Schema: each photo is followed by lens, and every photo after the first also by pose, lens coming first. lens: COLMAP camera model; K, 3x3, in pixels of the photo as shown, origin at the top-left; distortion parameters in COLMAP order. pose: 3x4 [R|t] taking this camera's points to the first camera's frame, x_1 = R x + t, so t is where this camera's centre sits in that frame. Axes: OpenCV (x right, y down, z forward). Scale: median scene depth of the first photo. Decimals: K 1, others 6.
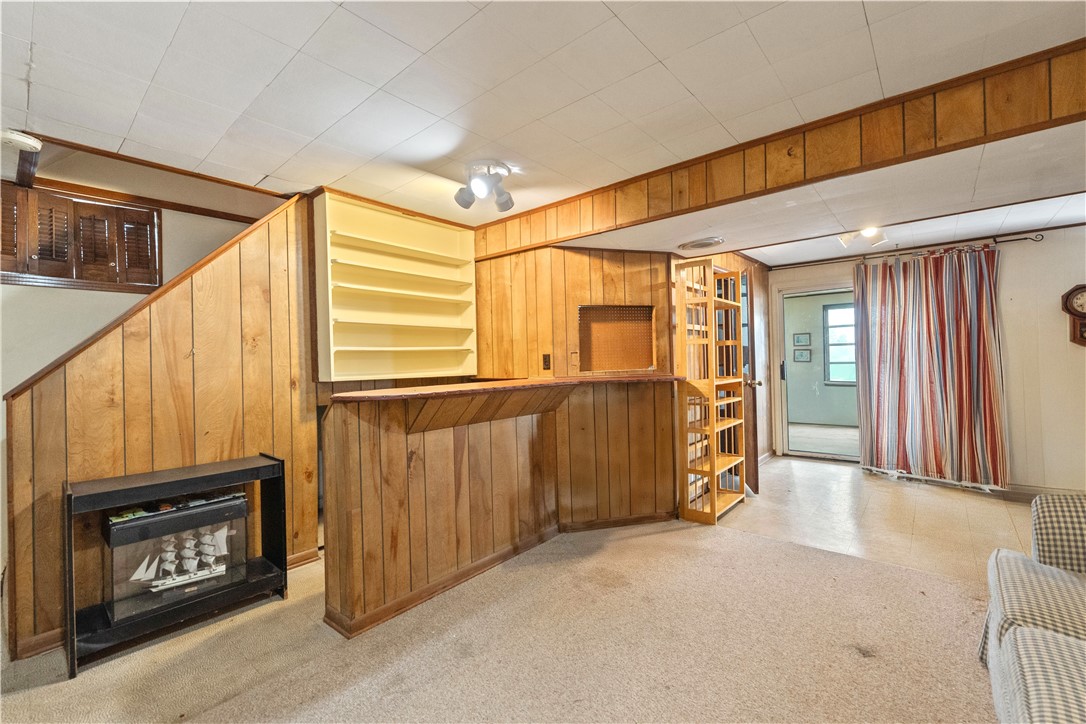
lens RADIAL K [[470.9, 0, 536.2], [0, 470.9, 363.5], [0, 0, 1]] dist [-0.000679, -0.000205]
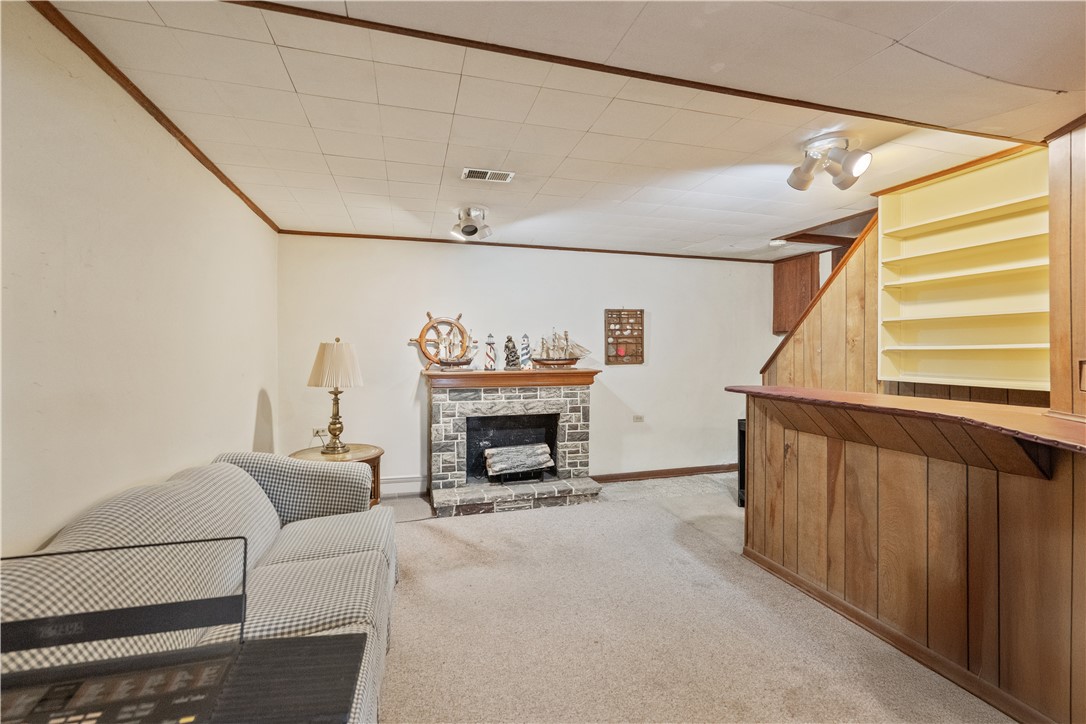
lens RADIAL K [[476.8, 0, 542.2], [0, 476.8, 353.5], [0, 0, 1]] dist [0.004857, -0.001618]
pose [[-0.555637, 0.026518, -0.831002, 0.981520], [0.010684, 0.999636, 0.024756, -0.063133], [0.831356, 0.004877, -0.555719, 1.128610]]
